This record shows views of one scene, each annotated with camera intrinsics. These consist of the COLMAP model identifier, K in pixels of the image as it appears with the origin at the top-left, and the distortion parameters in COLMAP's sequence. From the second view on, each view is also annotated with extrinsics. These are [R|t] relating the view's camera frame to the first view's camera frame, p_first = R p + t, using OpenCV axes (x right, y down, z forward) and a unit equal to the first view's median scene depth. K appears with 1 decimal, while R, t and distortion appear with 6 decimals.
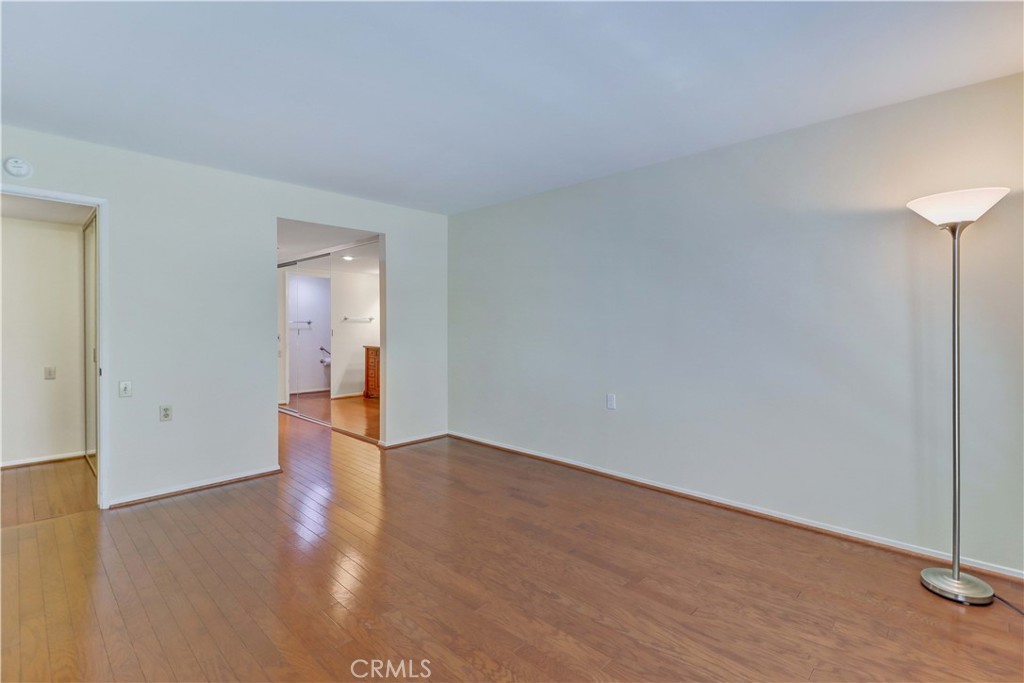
lens RADIAL K [[475.9, 0, 515.9], [0, 475.9, 340.8], [0, 0, 1]] dist [0.012495, -0.005453]
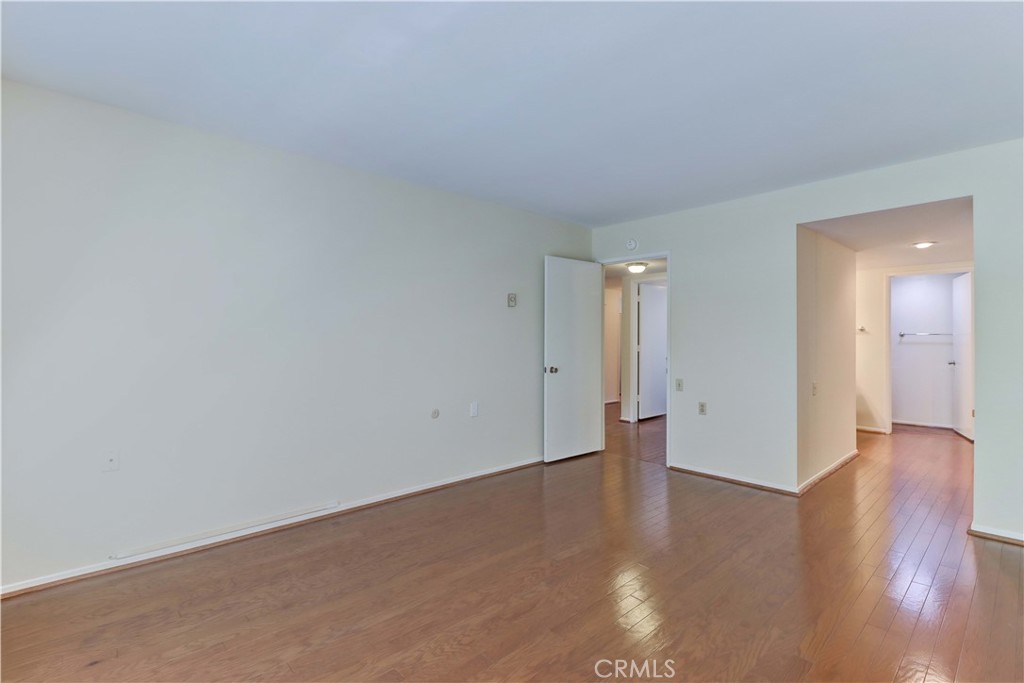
lens RADIAL K [[475.9, 0, 521.6], [0, 475.9, 333.8], [0, 0, 1]] dist [0.012495, -0.005453]
pose [[-0.051322, -0.008914, -0.998642, 0.235032], [-0.034510, 0.999379, -0.007147, -0.007801], [0.998086, 0.034096, -0.051598, 0.255707]]
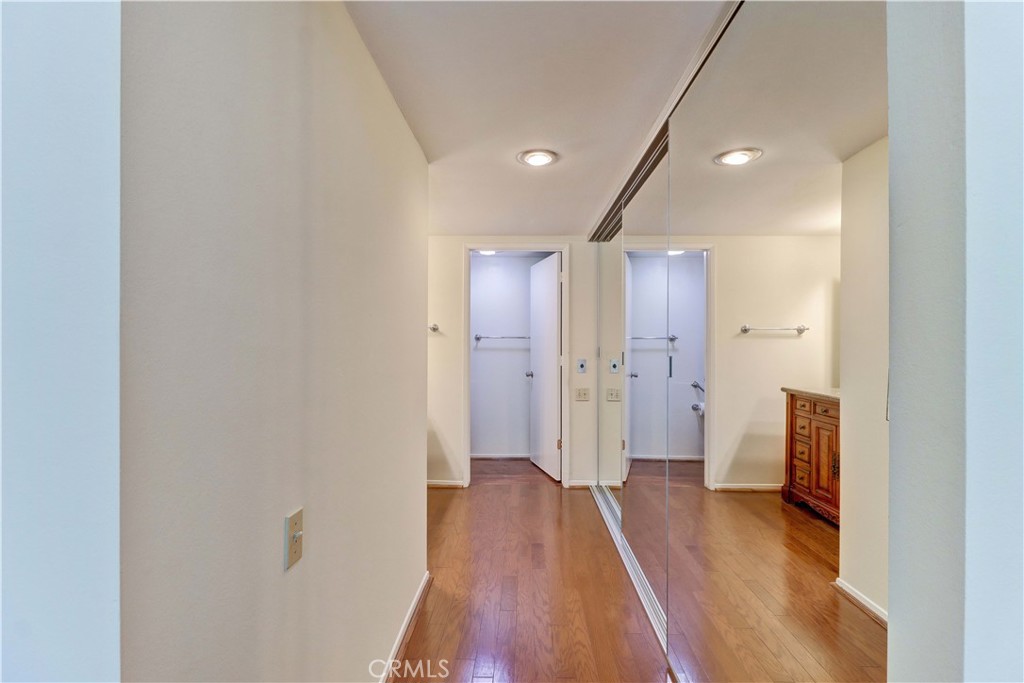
lens RADIAL K [[475.9, 0, 503.9], [0, 475.9, 344.9], [0, 0, 1]] dist [0.012495, -0.005453]
pose [[0.659489, 0.003561, -0.751705, -0.151882], [-0.027006, 0.999455, -0.018958, -0.015220], [0.751229, 0.032804, 0.659226, 0.496529]]
